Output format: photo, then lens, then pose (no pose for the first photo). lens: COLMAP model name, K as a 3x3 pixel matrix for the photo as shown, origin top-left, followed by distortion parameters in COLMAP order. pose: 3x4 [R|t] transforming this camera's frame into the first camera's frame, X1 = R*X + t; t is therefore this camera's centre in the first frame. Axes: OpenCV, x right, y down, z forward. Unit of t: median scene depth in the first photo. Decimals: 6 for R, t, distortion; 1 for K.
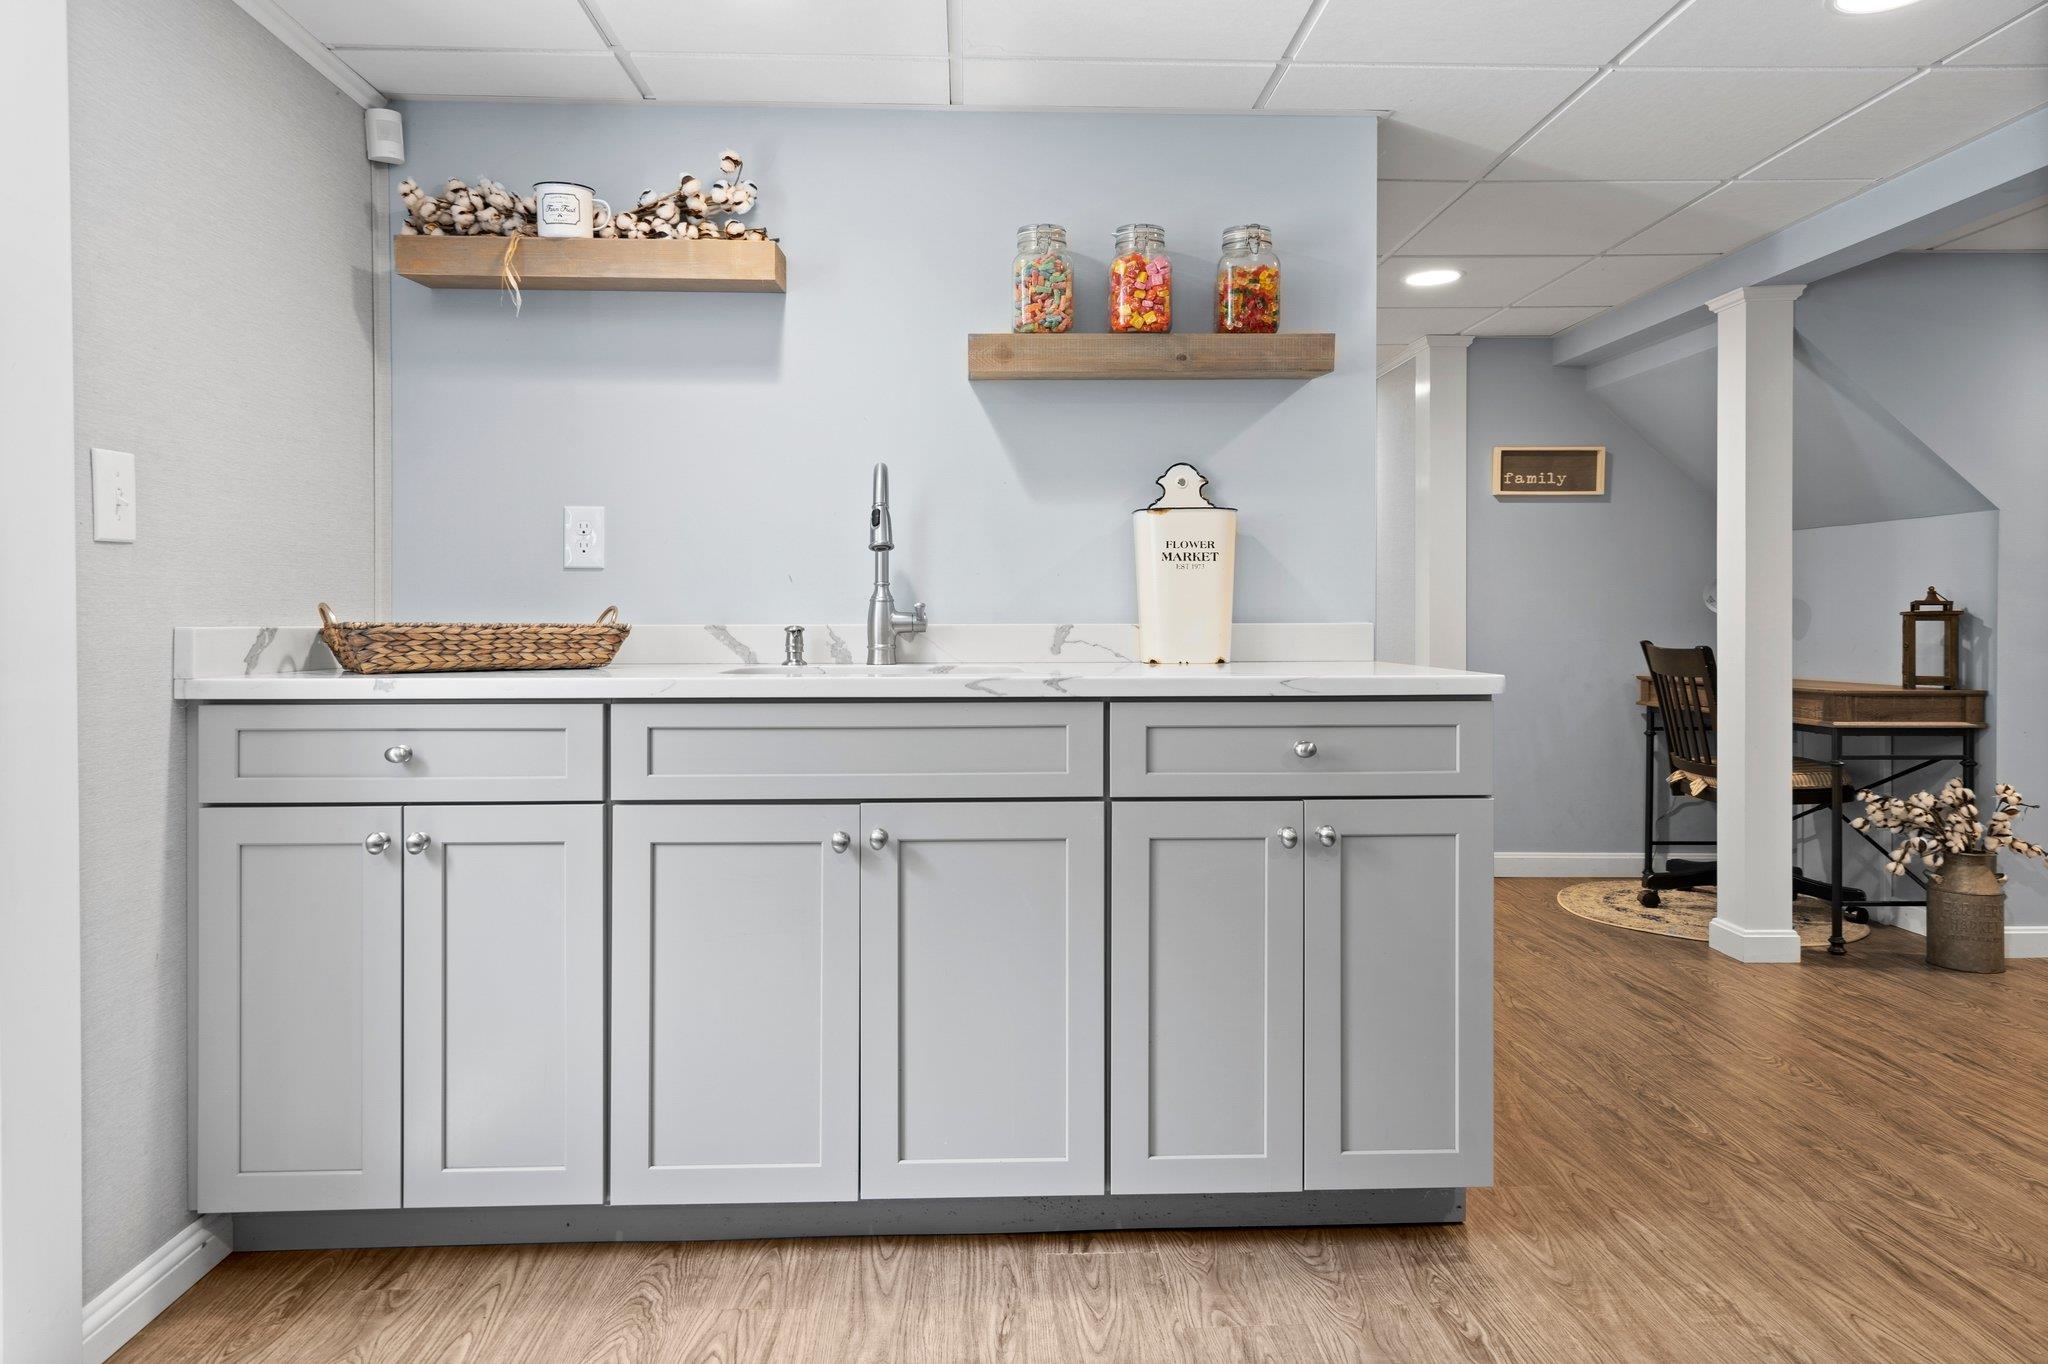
lens RADIAL K [[1241.0, 0, 1020.5], [0, 1241.0, 630.3], [0, 0, 1]] dist [0.012779, 0.000669]
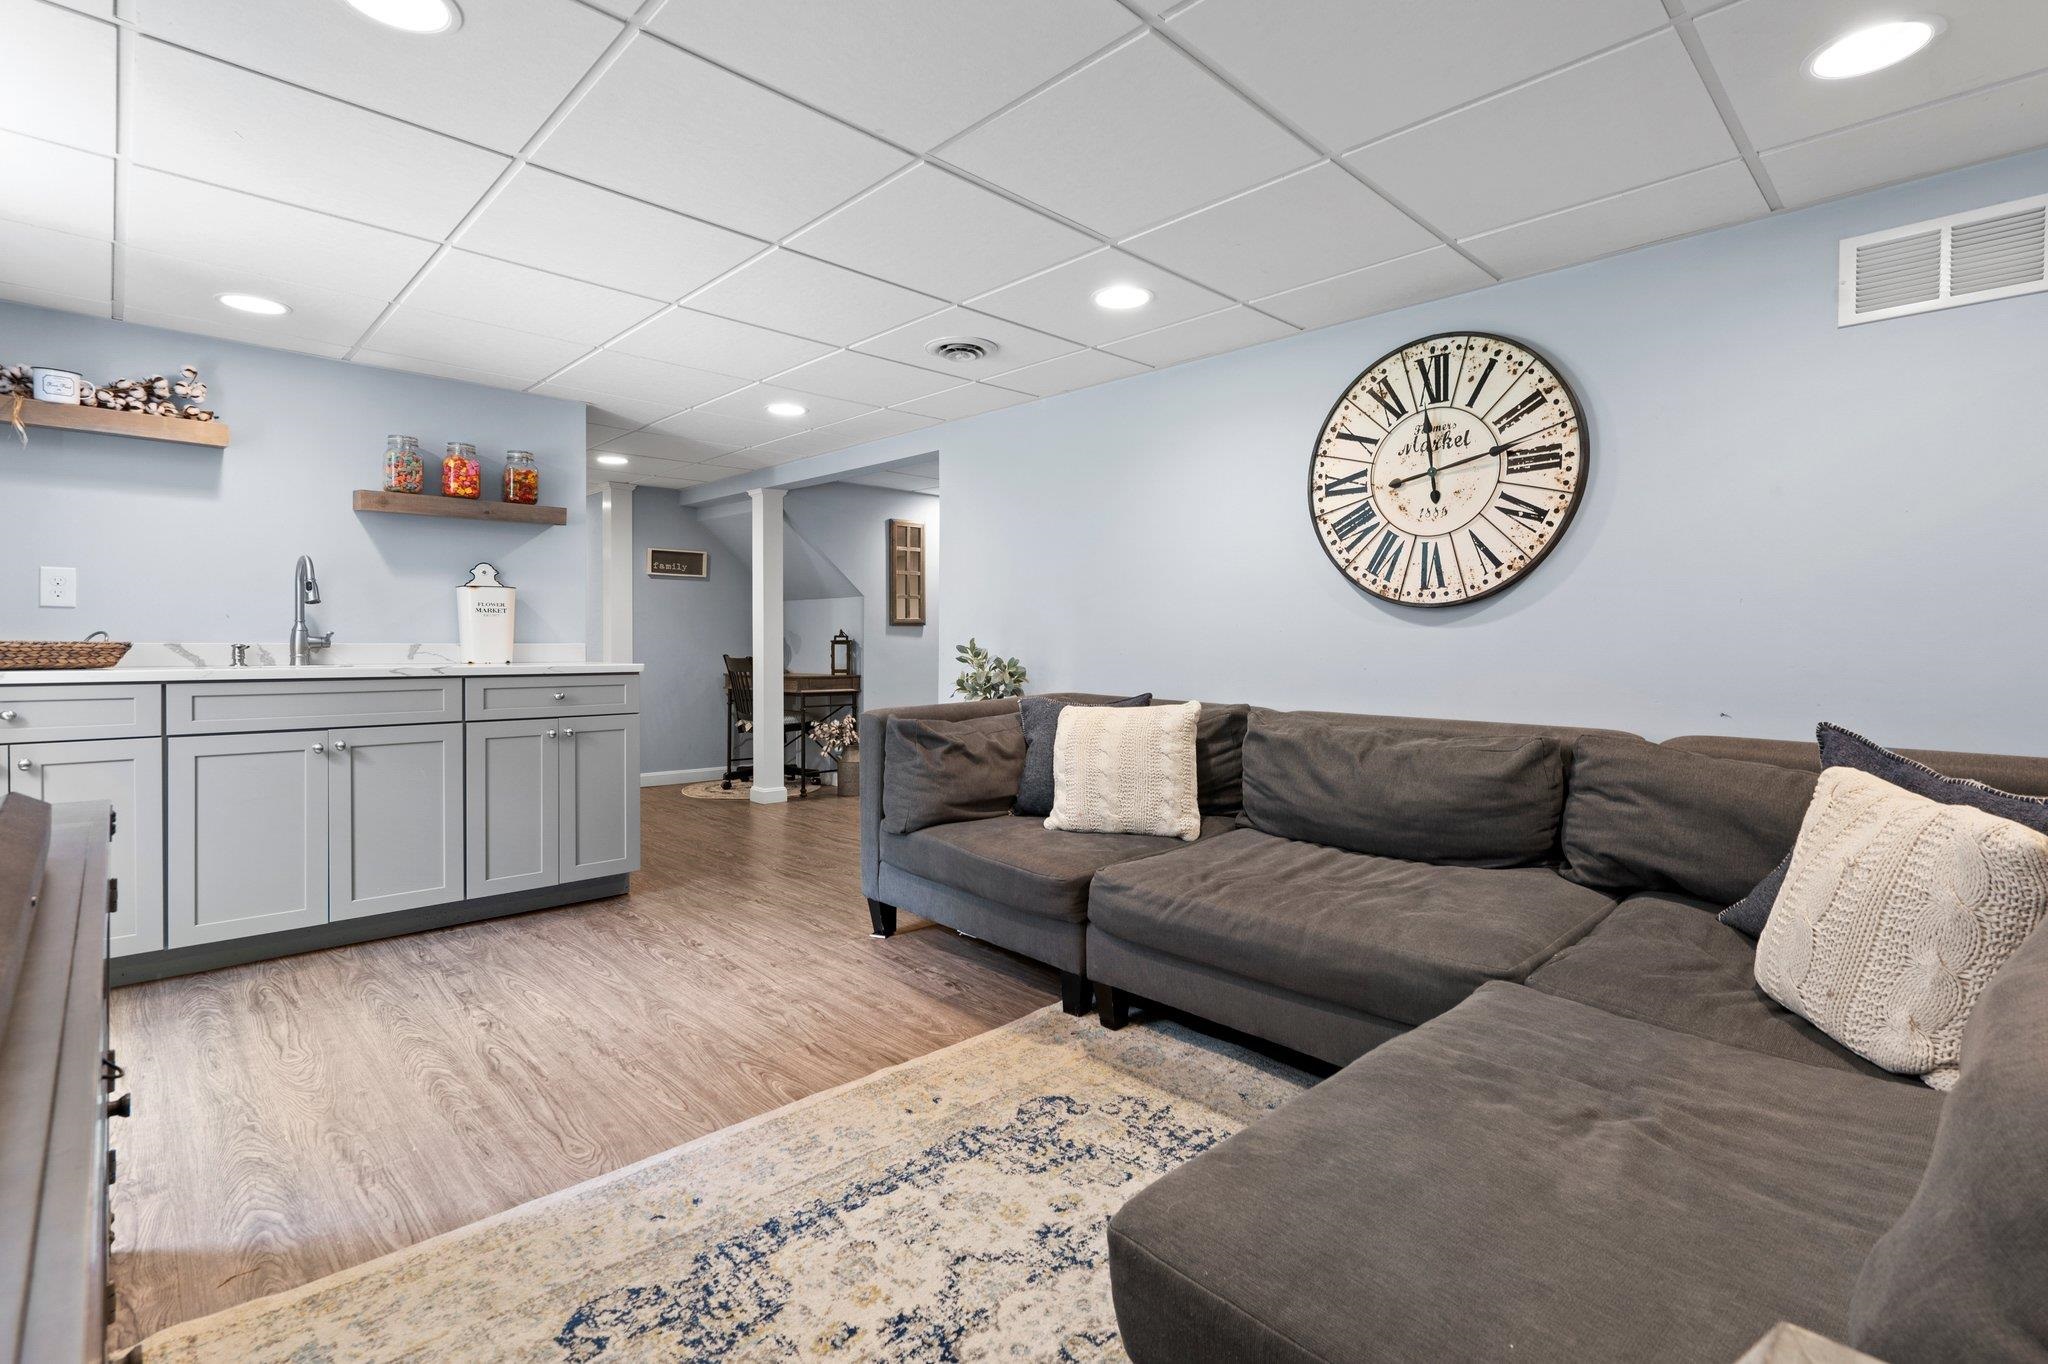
lens RADIAL K [[943.0, 0, 1012.8], [0, 943.0, 656.6], [0, 0, 1]] dist [-0.002334, 0.000496]
pose [[0.749255, -0.004518, 0.662266, -0.240234], [0.002430, 0.999989, 0.004072, 0.011415], [-0.662277, -0.001442, 0.749257, -0.703917]]
